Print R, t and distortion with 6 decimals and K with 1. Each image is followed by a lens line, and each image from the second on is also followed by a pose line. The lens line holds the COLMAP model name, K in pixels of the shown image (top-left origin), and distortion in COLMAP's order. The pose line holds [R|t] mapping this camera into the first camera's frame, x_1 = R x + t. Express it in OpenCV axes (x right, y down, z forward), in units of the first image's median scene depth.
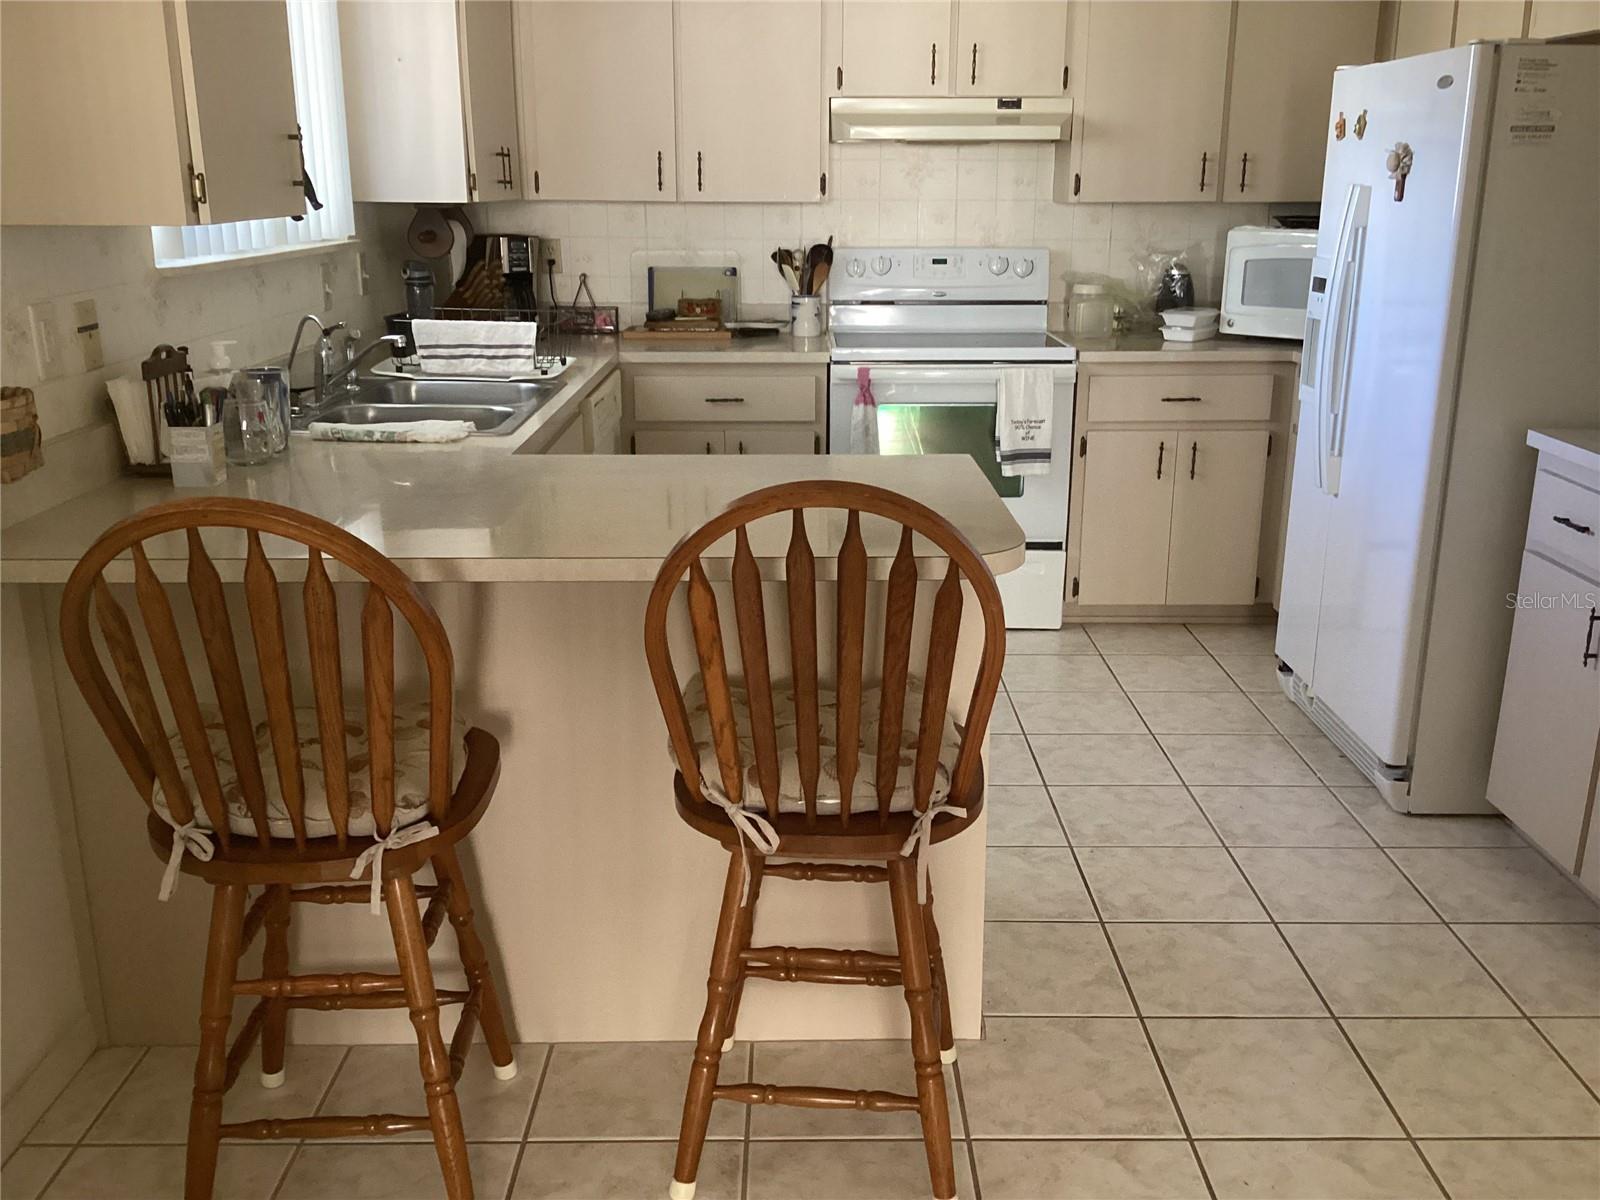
lens RADIAL K [[1460.8, 0, 808.9], [0, 1460.8, 607.6], [0, 0, 1]] dist [0.133763, -0.284551]
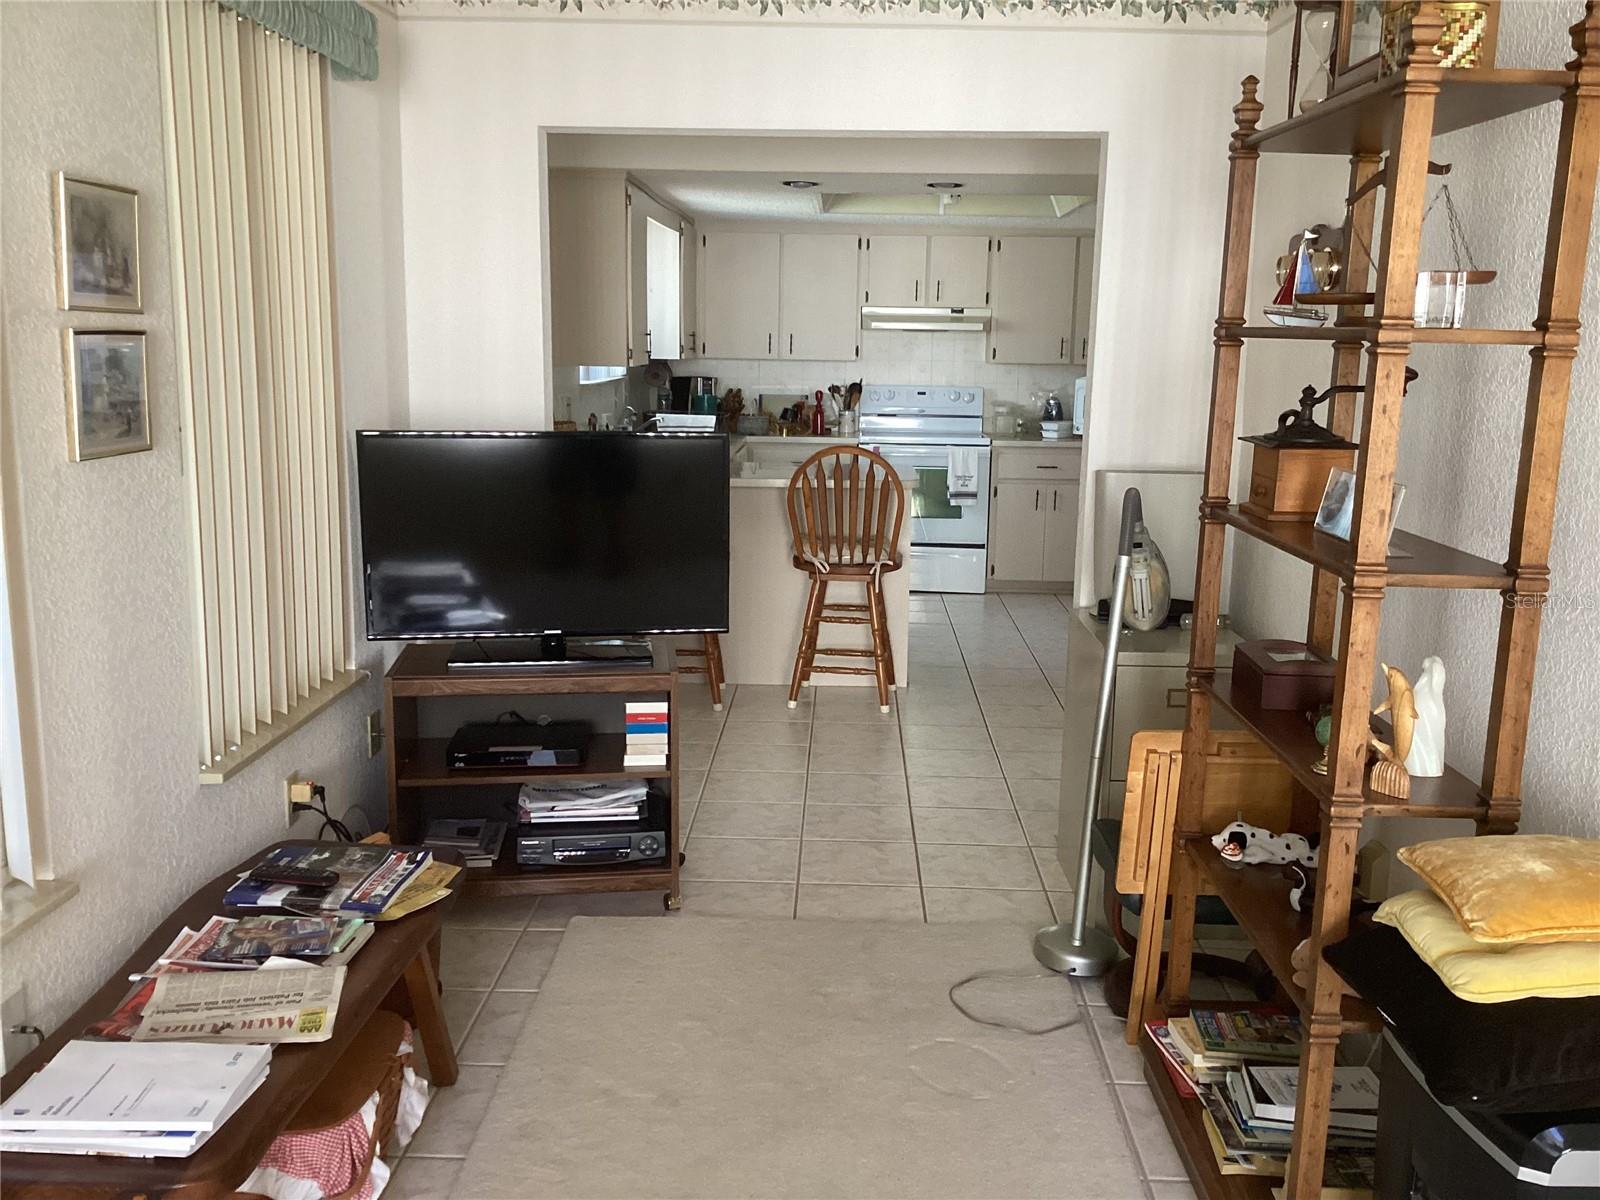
lens RADIAL K [[1539.4, 0, 800.0], [0, 1539.4, 600.0], [0, 0, 1]] dist [0.134934, -0.346148]
pose [[0.999128, 0.020268, -0.036505, 0.016225], [-0.024192, 0.993585, -0.110472, 0.256183], [0.034032, 0.111259, 0.993209, -0.957120]]
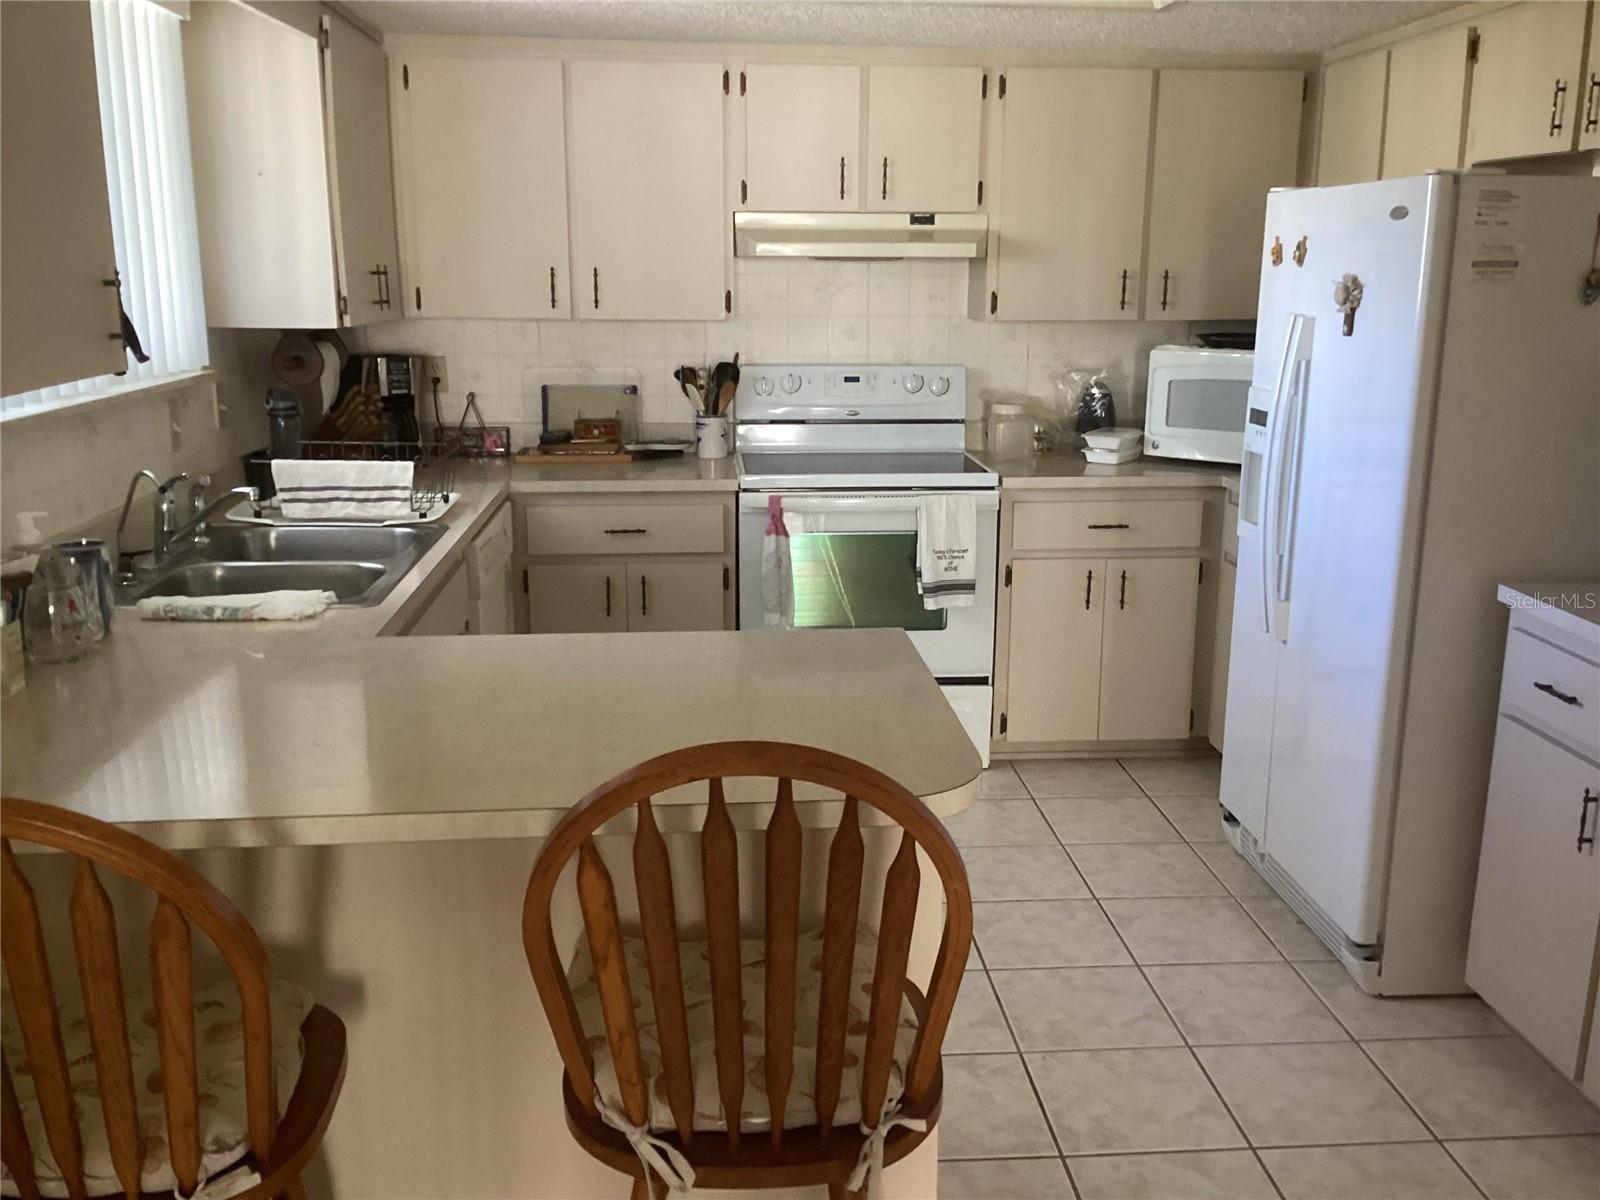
lens RADIAL K [[1448.8, 0, 807.3], [0, 1448.8, 606.2], [0, 0, 1]] dist [0.116510, -0.215414]
pose [[0.997798, -0.013649, 0.064912, -0.003030], [0.016824, 0.998676, -0.048621, -0.049181], [-0.064162, 0.049606, 0.996706, 0.082657]]
